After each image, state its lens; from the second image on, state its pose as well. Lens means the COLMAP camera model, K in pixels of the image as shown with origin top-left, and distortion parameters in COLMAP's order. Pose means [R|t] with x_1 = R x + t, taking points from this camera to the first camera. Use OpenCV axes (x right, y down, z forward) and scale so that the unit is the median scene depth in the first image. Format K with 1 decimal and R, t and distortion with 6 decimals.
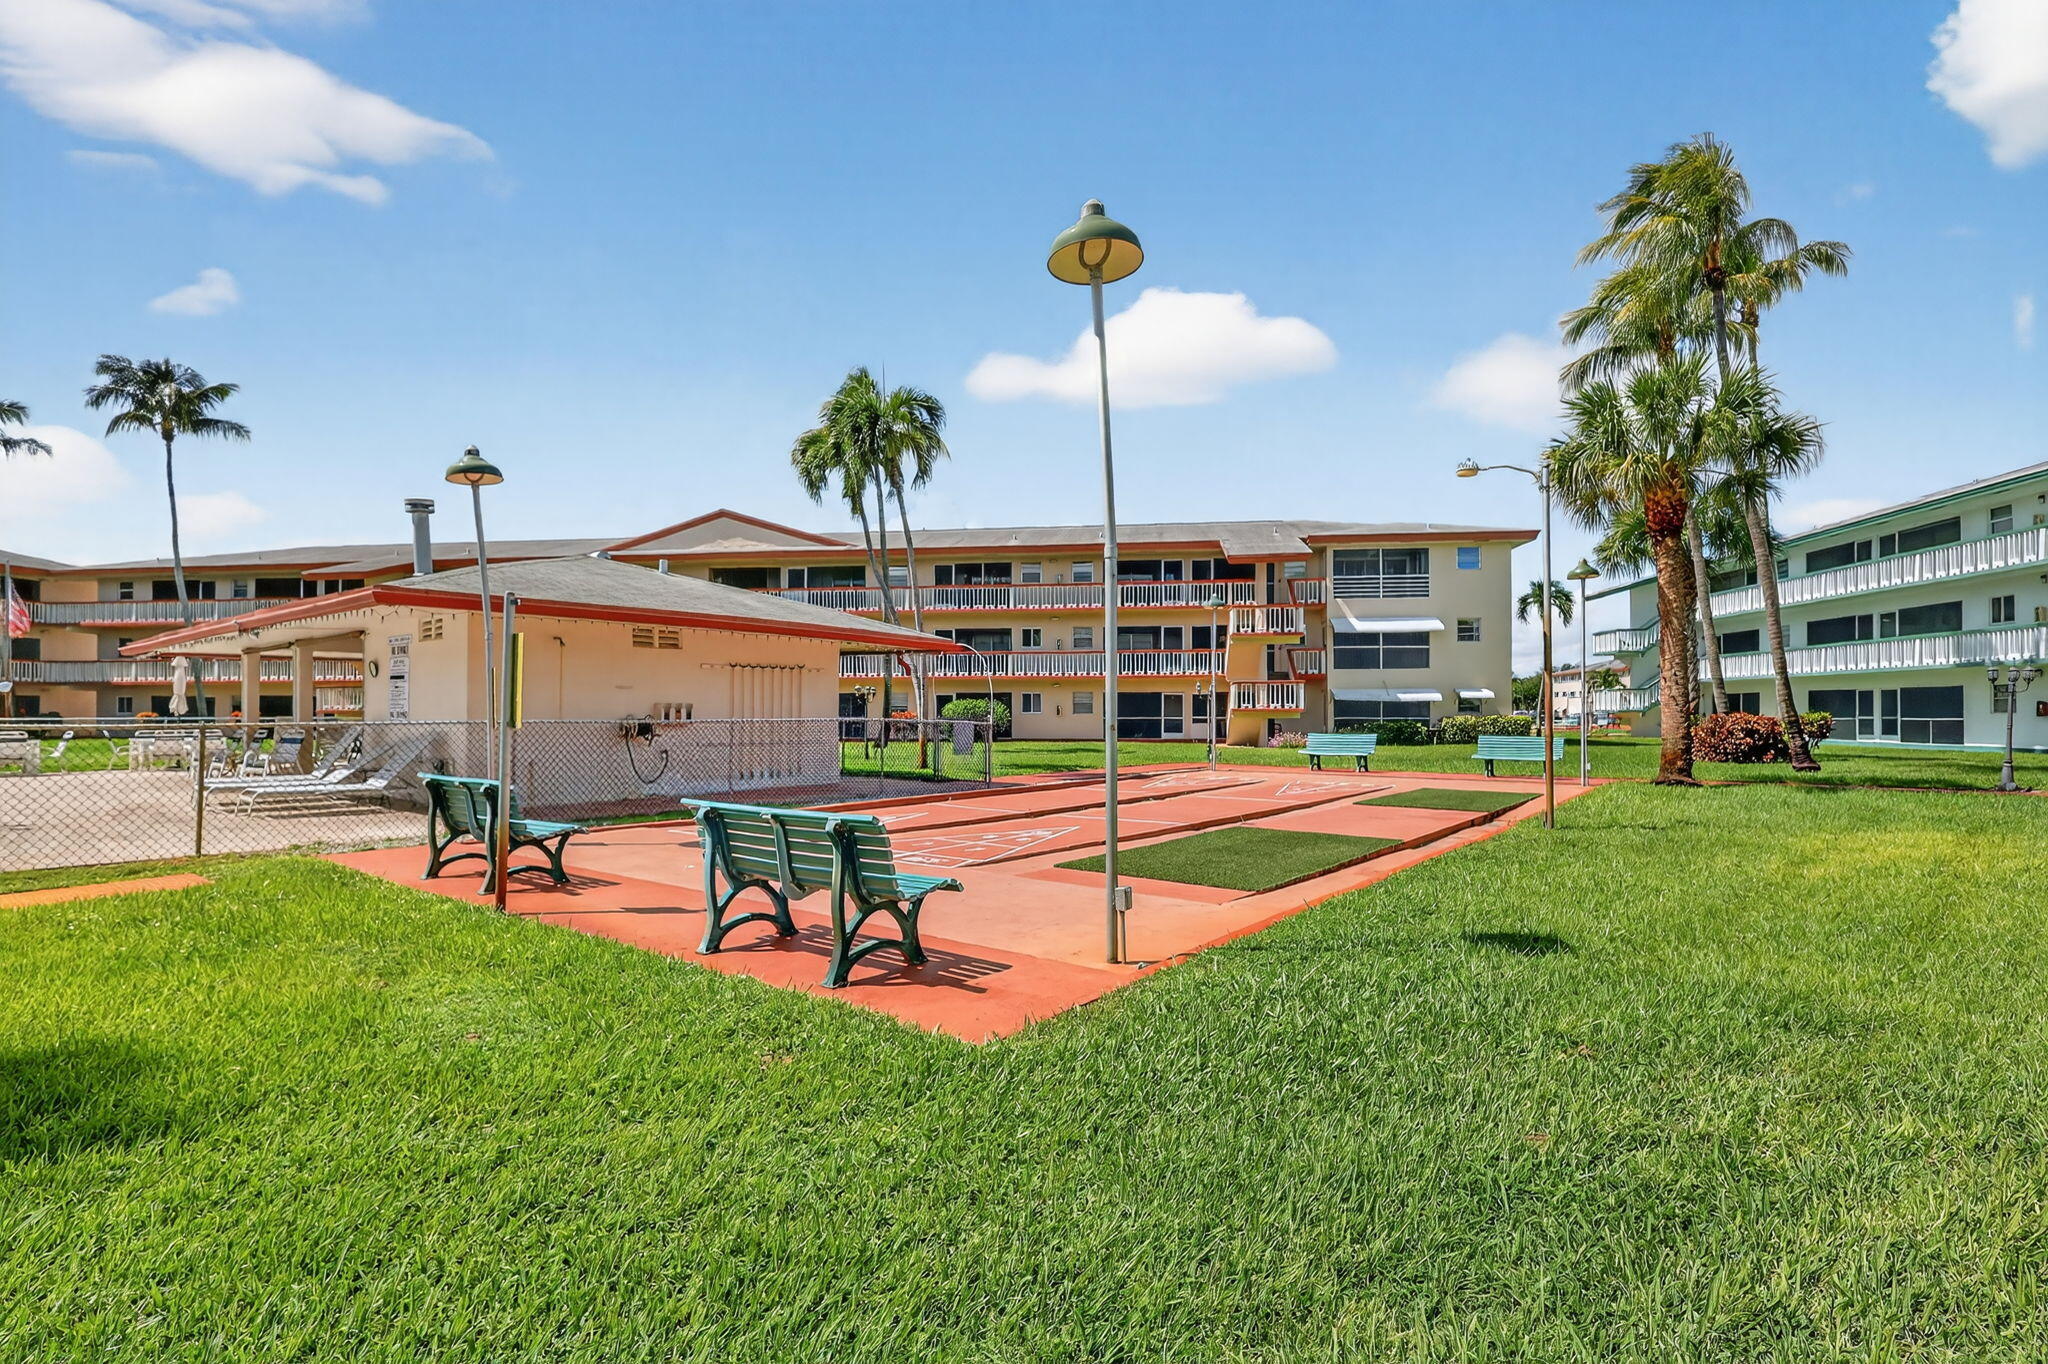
lens RADIAL K [[959.4, 0, 1011.6], [0, 959.4, 693.2], [0, 0, 1]] dist [0.000354, 0.000334]
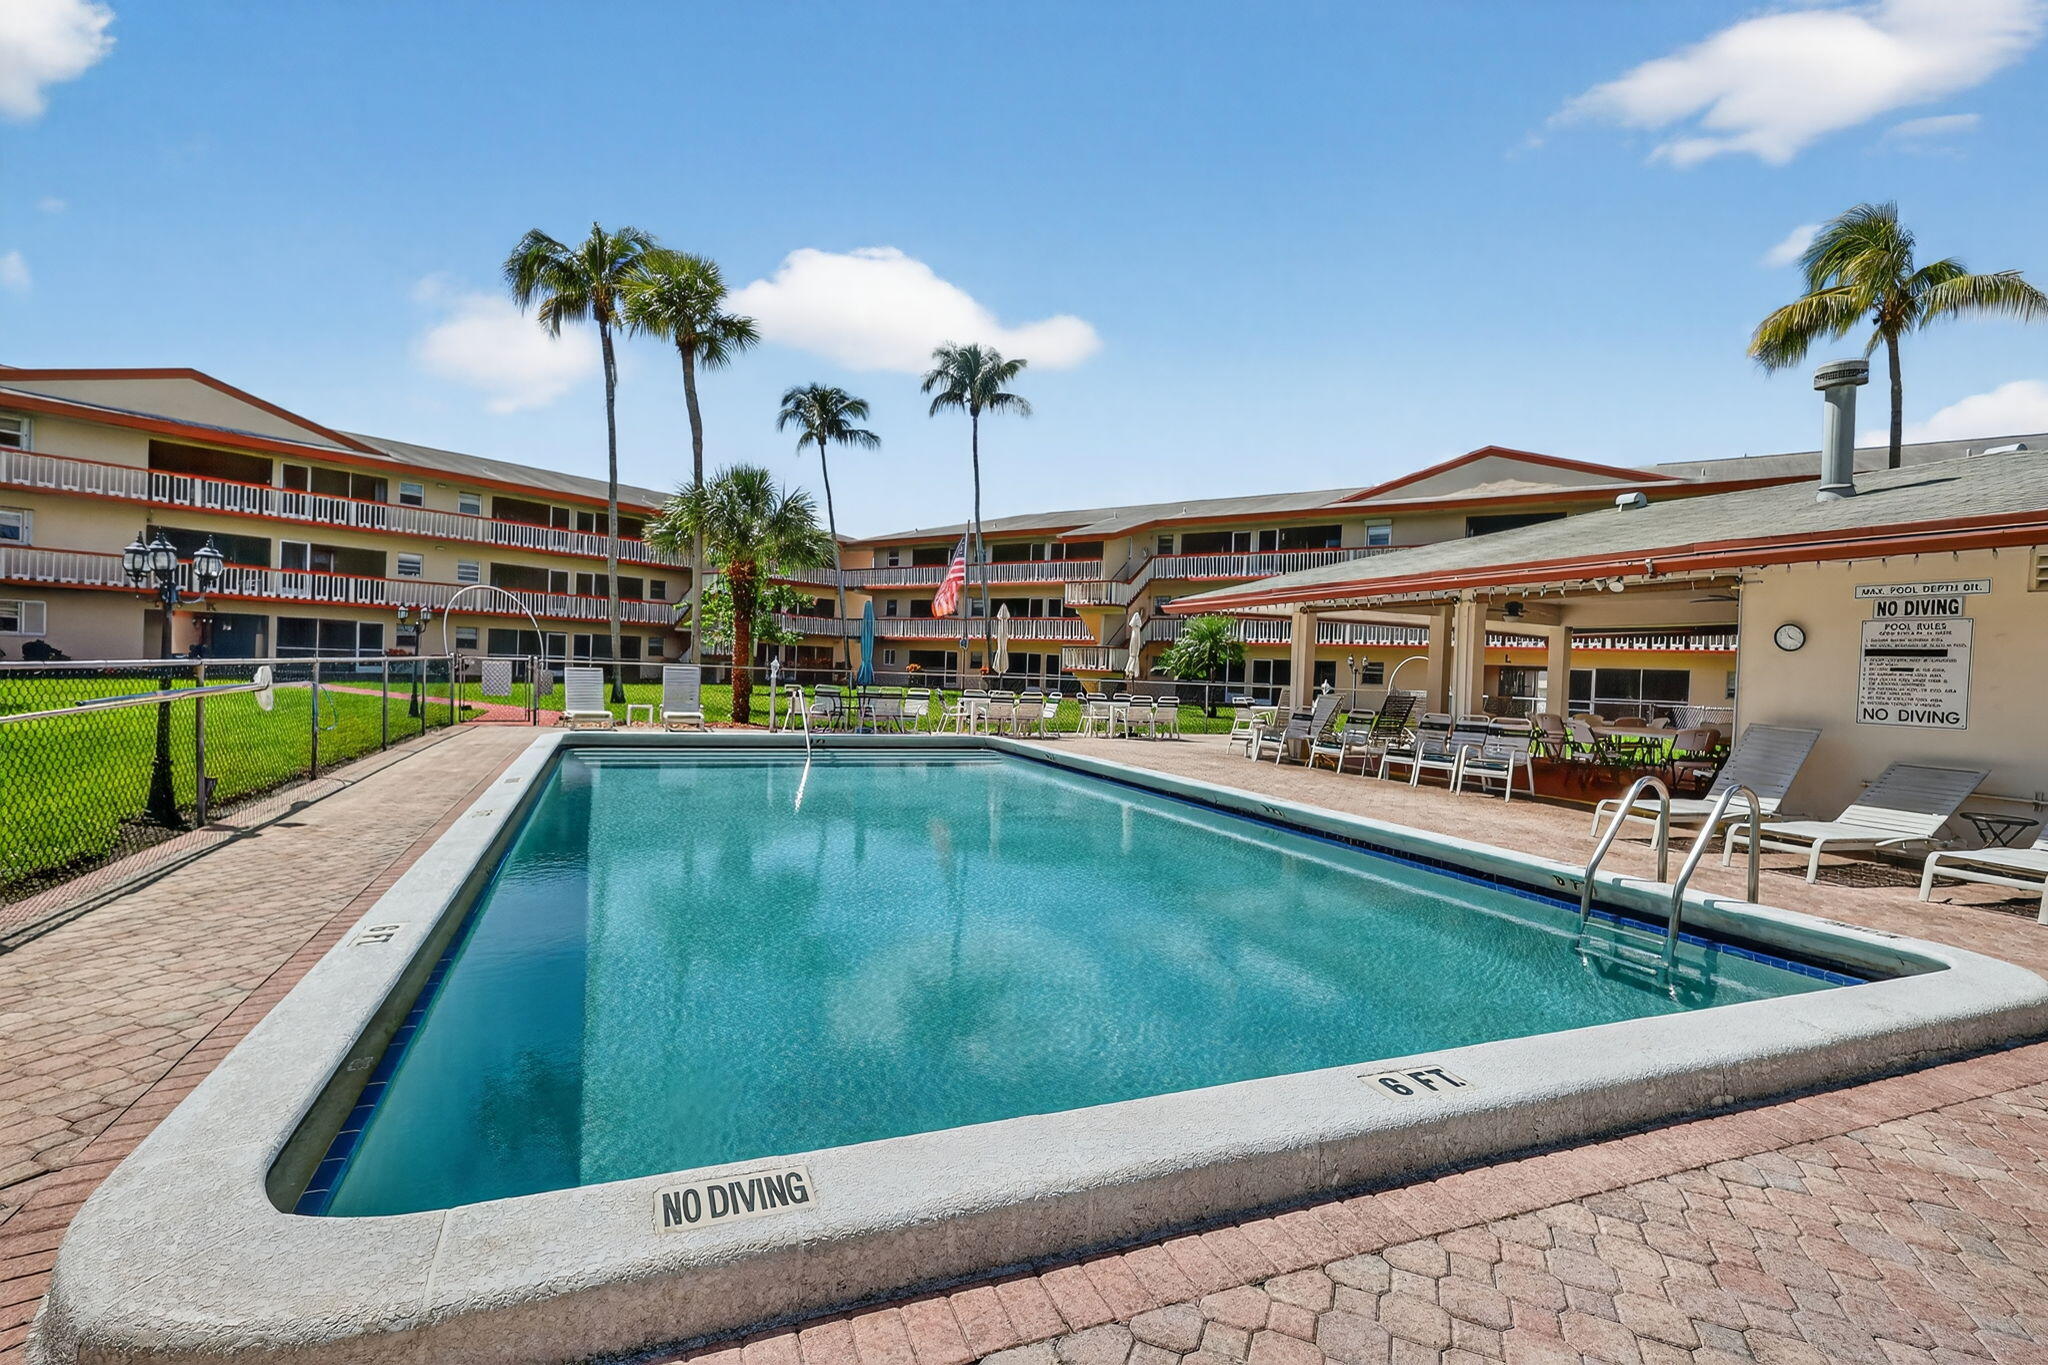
lens RADIAL K [[951.9, 0, 1024.0], [0, 951.9, 682.5], [0, 0, 1]] dist [0.001610, -0.000192]
pose [[0.879399, 0.041950, -0.474234, -0.871221], [-0.029936, 0.999012, 0.032858, 0.001919], [0.475144, -0.014699, 0.879785, 0.221375]]
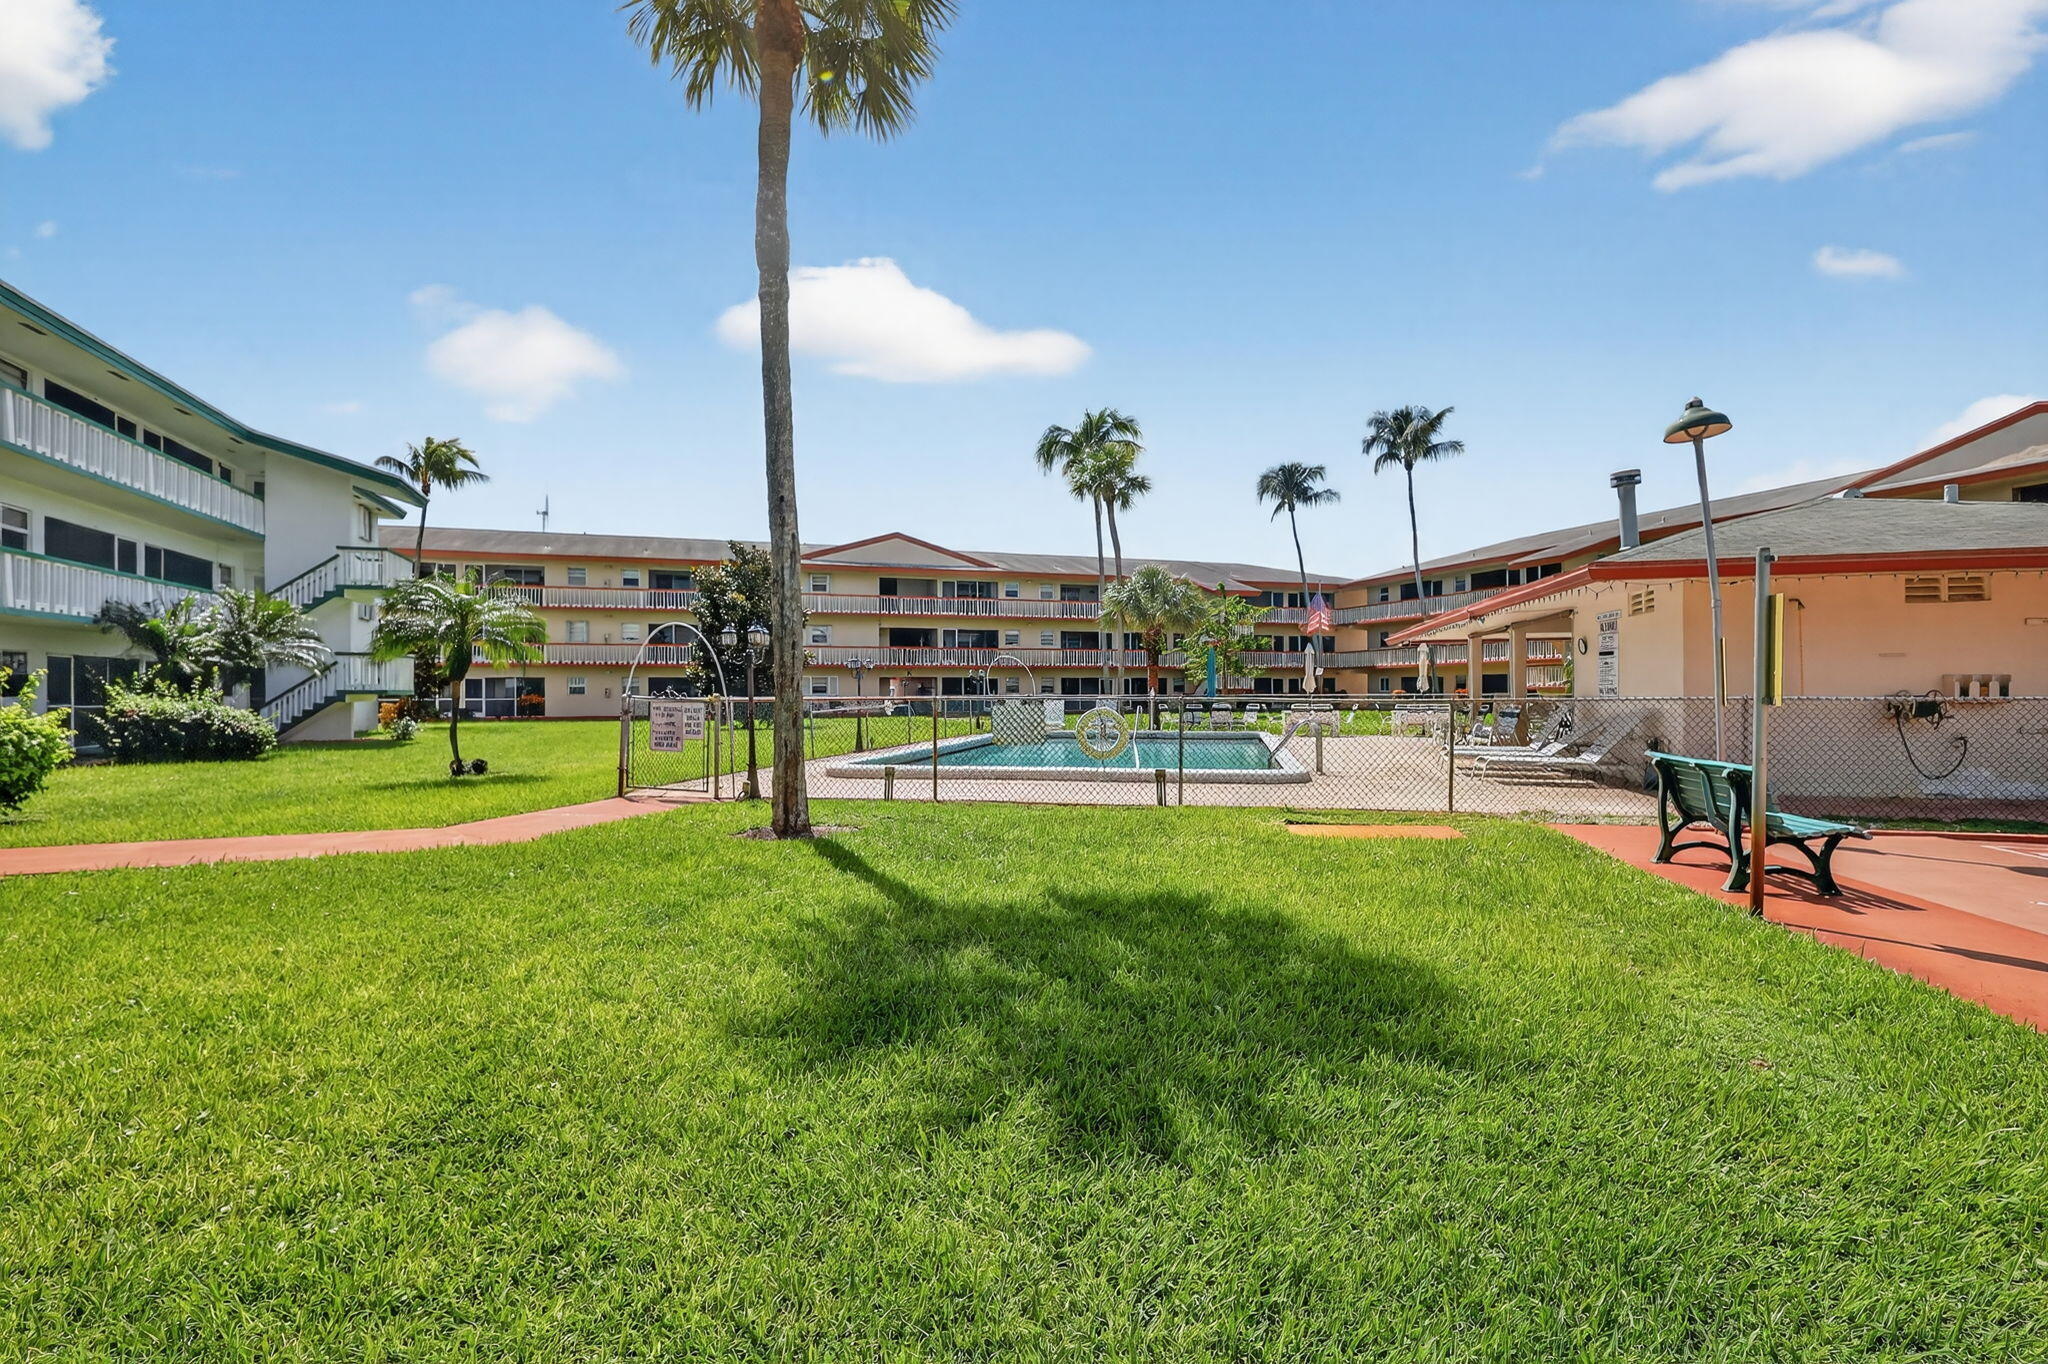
lens RADIAL K [[951.9, 0, 1024.0], [0, 951.9, 682.0], [0, 0, 1]] dist [0.001610, -0.000192]
pose [[0.448010, -0.011519, -0.893955, -0.024034], [0.023147, 0.999731, -0.001282, 0.000167], [0.893729, -0.020118, 0.448156, 0.008687]]
